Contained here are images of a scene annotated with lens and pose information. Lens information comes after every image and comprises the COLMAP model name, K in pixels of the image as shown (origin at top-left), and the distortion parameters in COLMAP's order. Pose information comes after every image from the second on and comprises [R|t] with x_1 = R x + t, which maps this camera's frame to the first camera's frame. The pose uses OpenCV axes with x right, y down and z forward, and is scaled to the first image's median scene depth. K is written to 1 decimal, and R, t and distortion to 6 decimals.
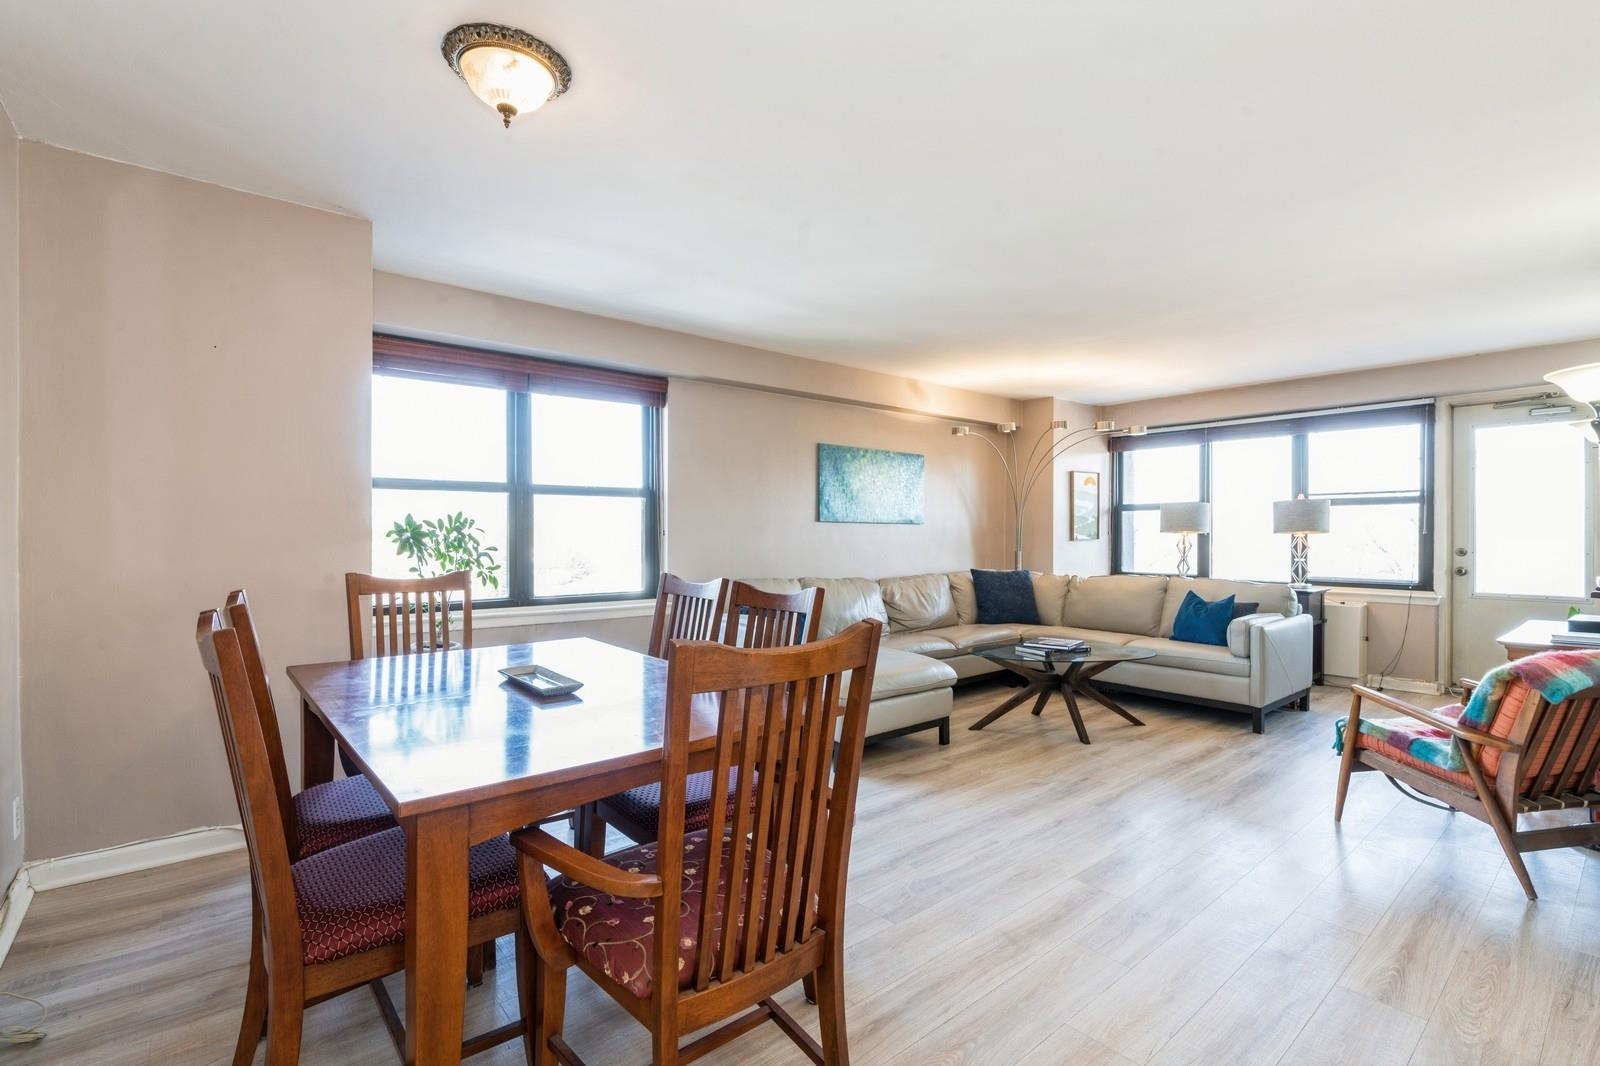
lens RADIAL K [[730.8, 0, 800.6], [0, 730.8, 531.6], [0, 0, 1]] dist [-0.012835, 0.007626]
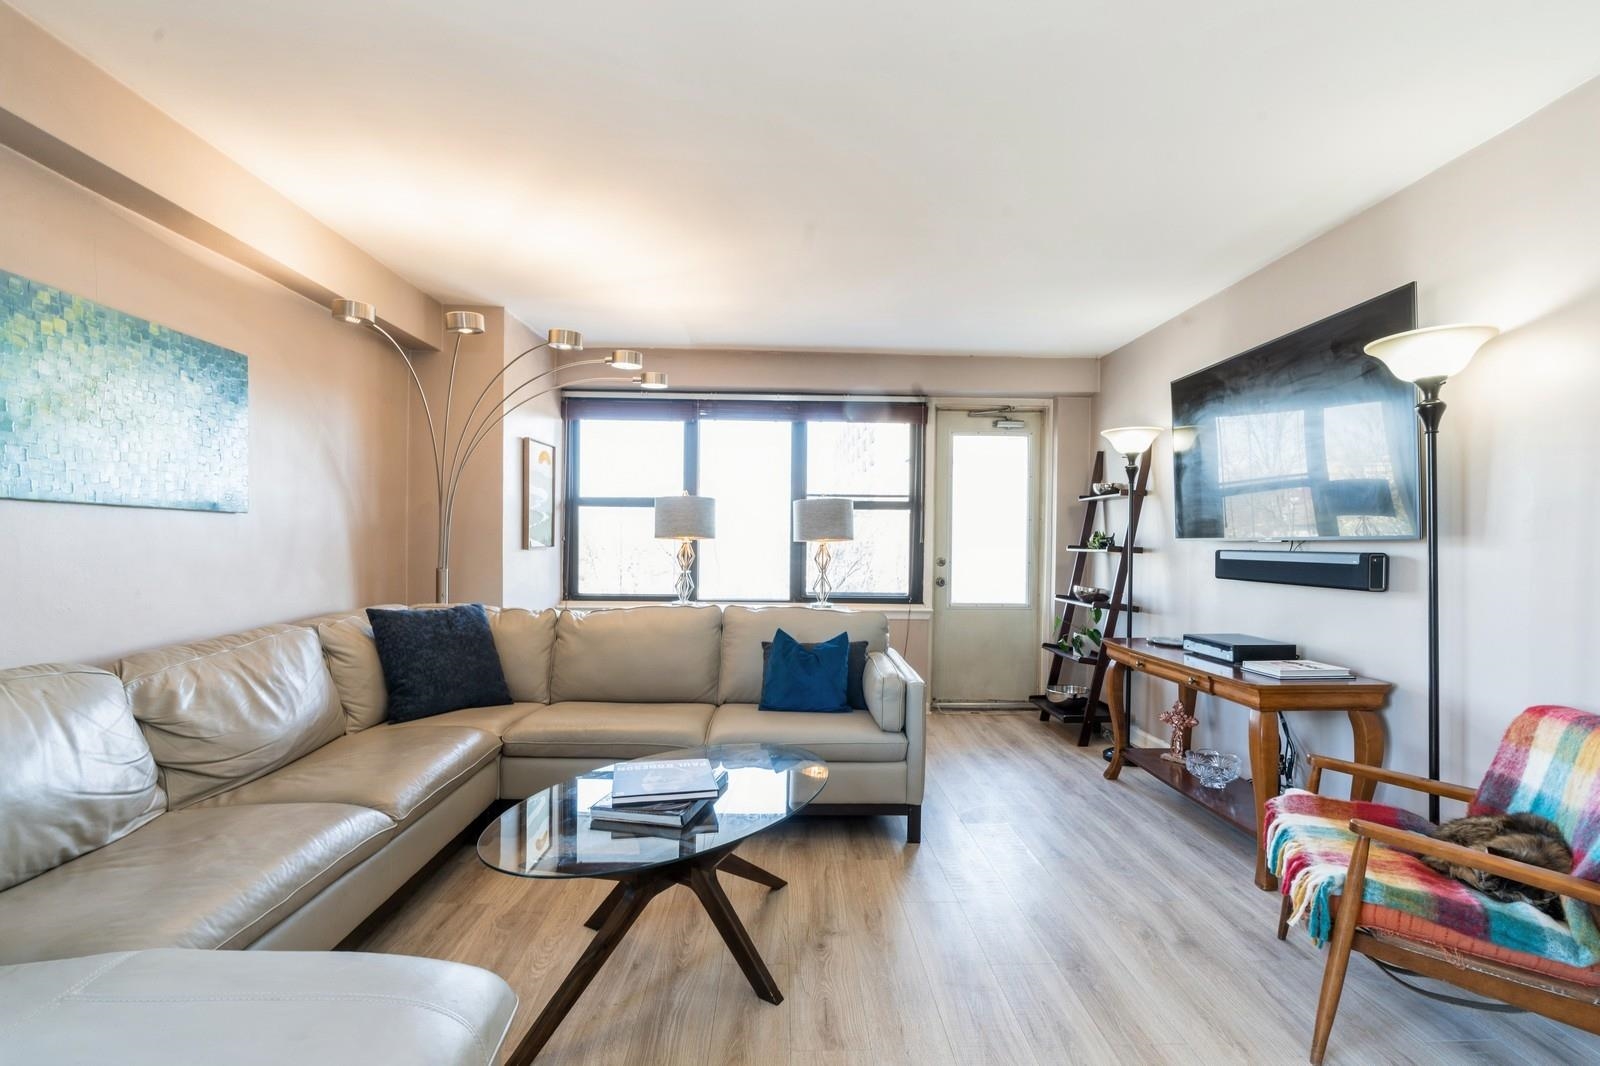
lens RADIAL K [[730.8, 0, 804.0], [0, 730.8, 553.2], [0, 0, 1]] dist [-0.012835, 0.007626]
pose [[0.615300, -0.006573, 0.788266, 0.035347], [-0.013495, 0.999731, 0.018870, 0.001196], [-0.788178, -0.022248, 0.615045, 0.550576]]
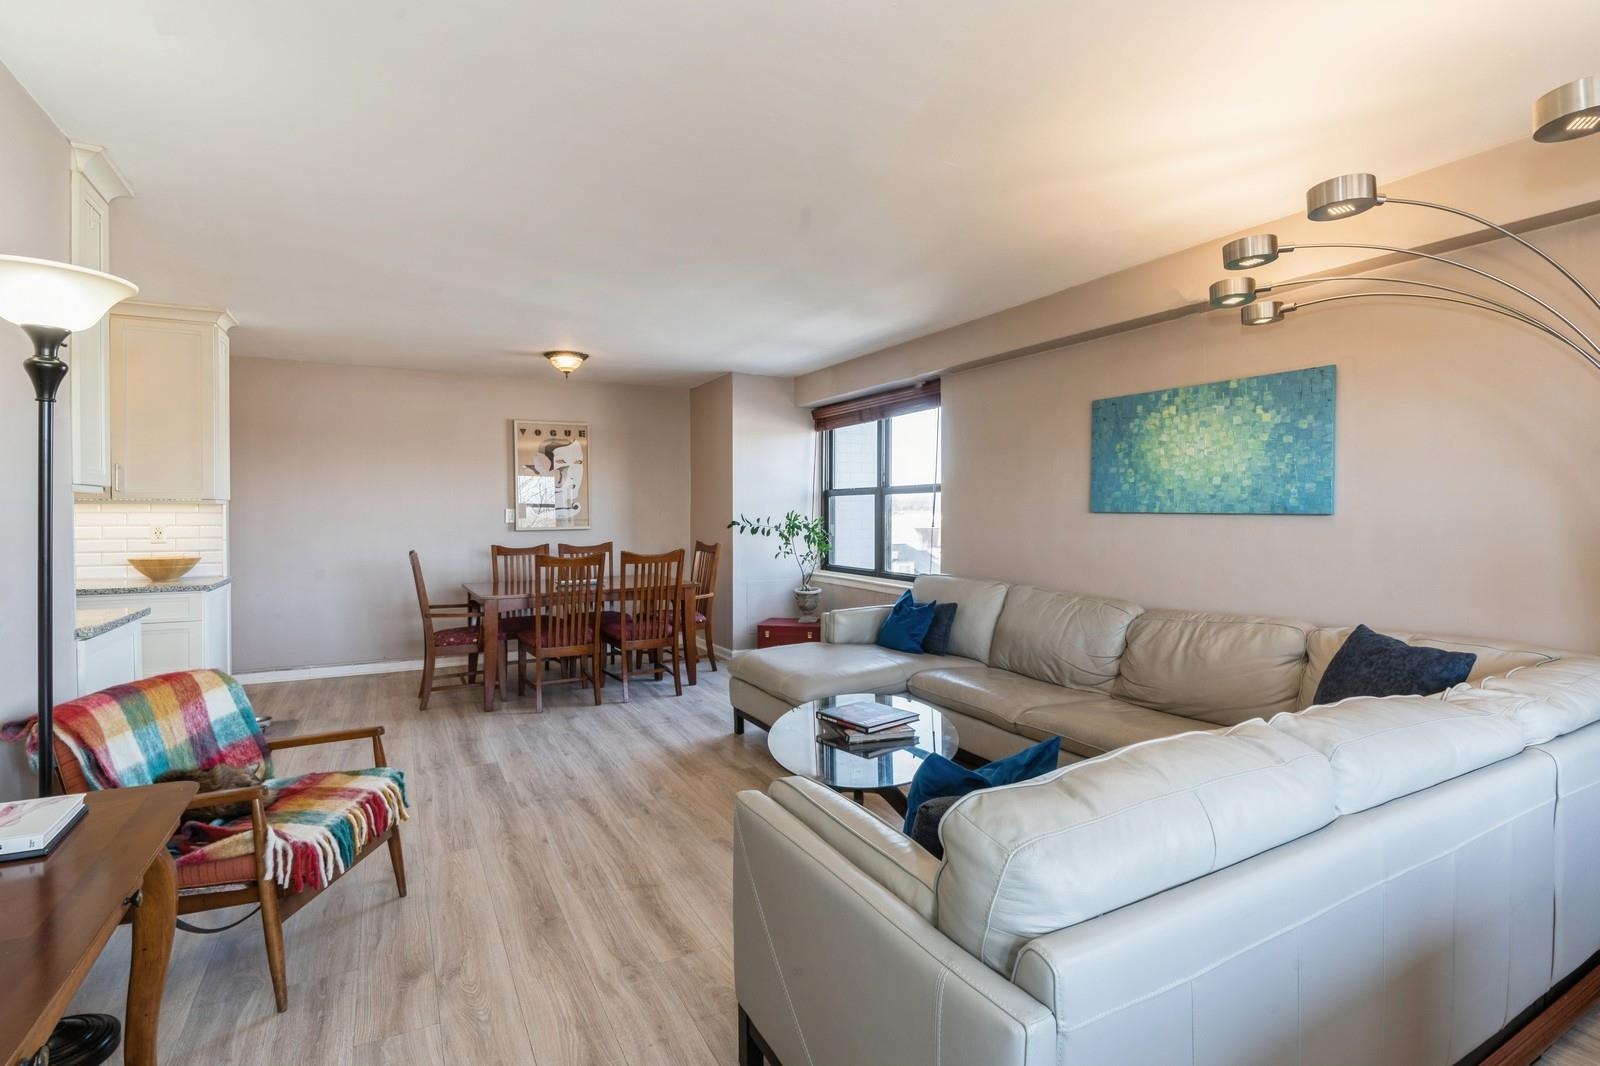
lens RADIAL K [[730.8, 0, 774.6], [0, 730.8, 516.4], [0, 0, 1]] dist [-0.012835, 0.007626]
pose [[-0.206839, 0.002332, -0.978372, 0.810057], [0.000647, 0.999997, 0.002246, -0.012356], [0.978375, -0.000168, -0.206840, 0.884945]]
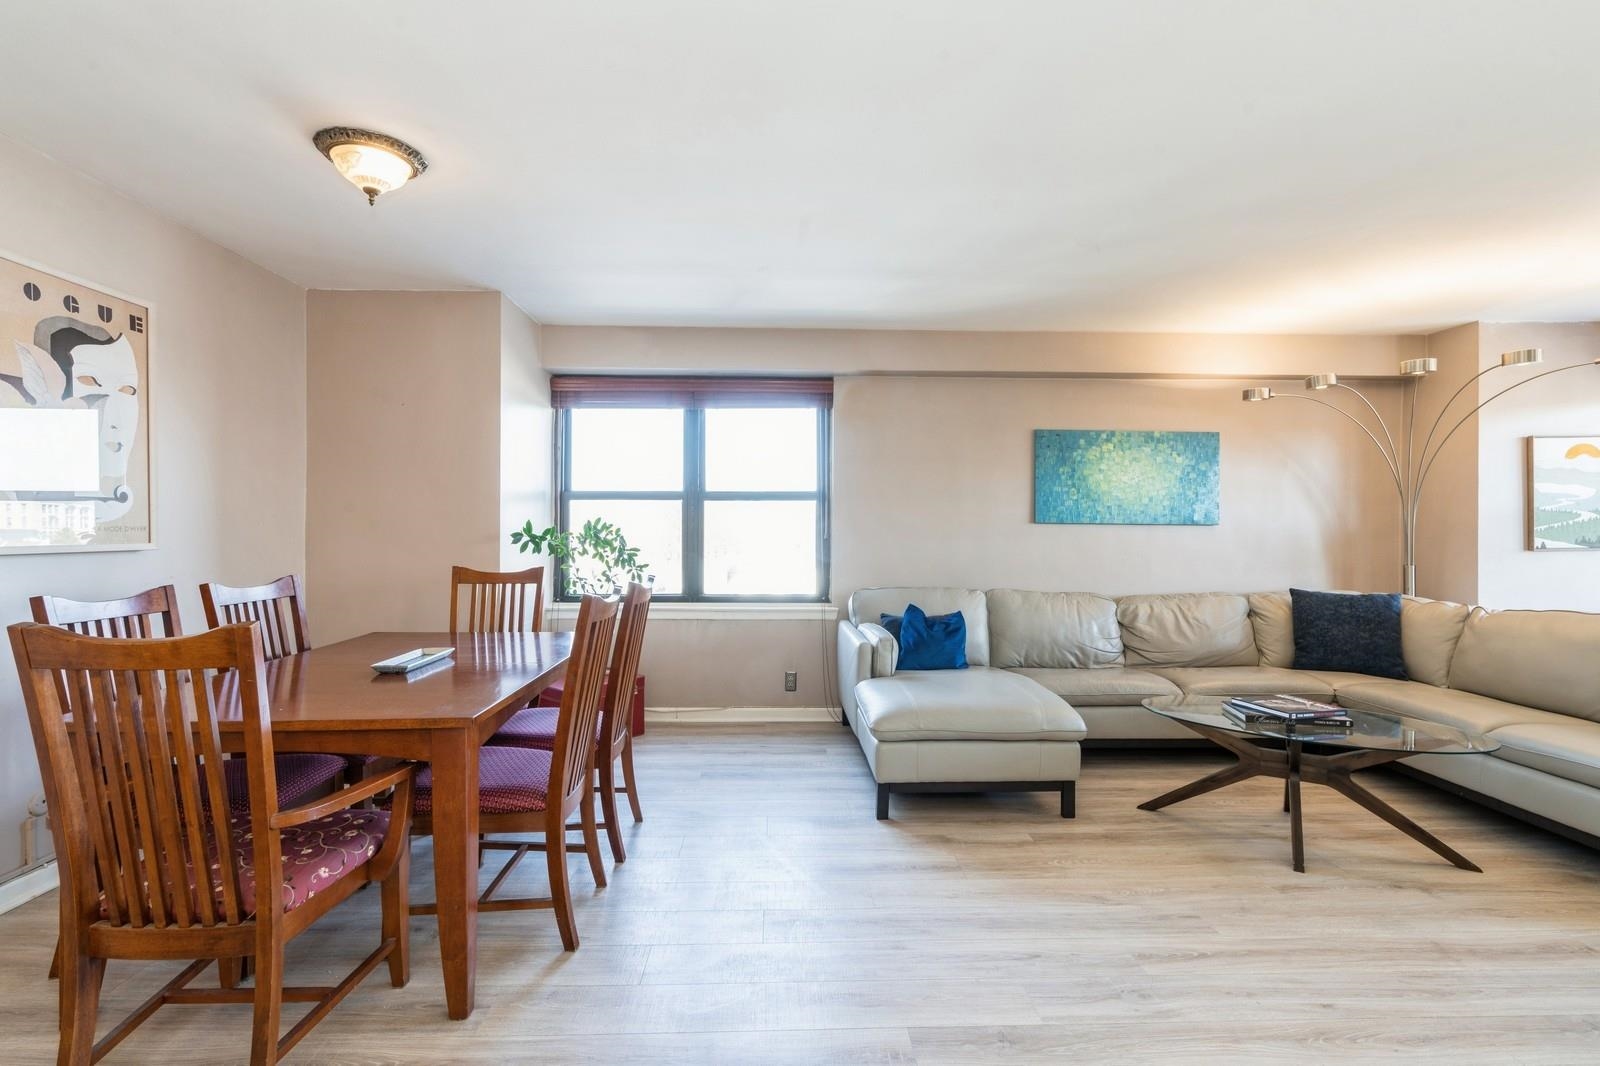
lens RADIAL K [[730.8, 0, 796.3], [0, 730.8, 534.0], [0, 0, 1]] dist [-0.012835, 0.007626]
pose [[0.784252, -0.001104, -0.620442, 0.343390], [-0.000369, 0.999997, -0.002246, 0.000857], [0.620443, 0.001990, 0.784249, 0.182288]]
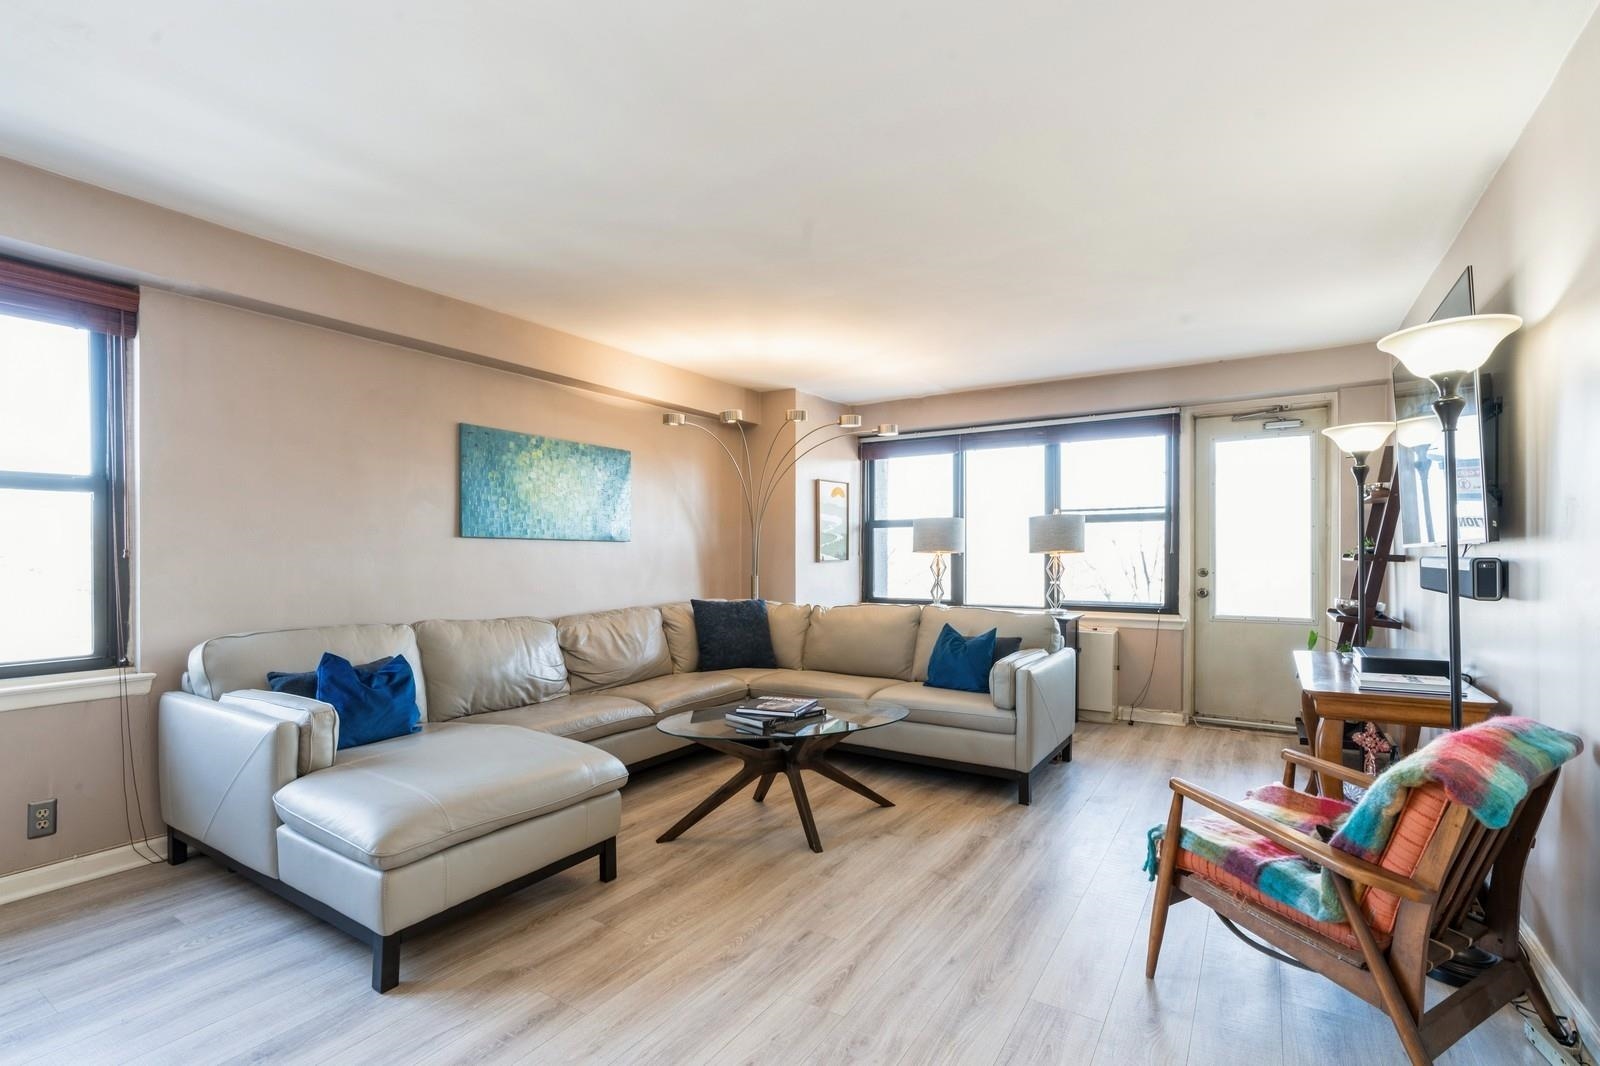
lens RADIAL K [[730.8, 0, 804.0], [0, 730.8, 556.6], [0, 0, 1]] dist [-0.012835, 0.007626]
pose [[0.952519, -0.003335, 0.304461, 0.128938], [0.001467, 0.999979, 0.006364, 0.001019], [-0.304476, -0.005615, 0.952503, 0.258427]]
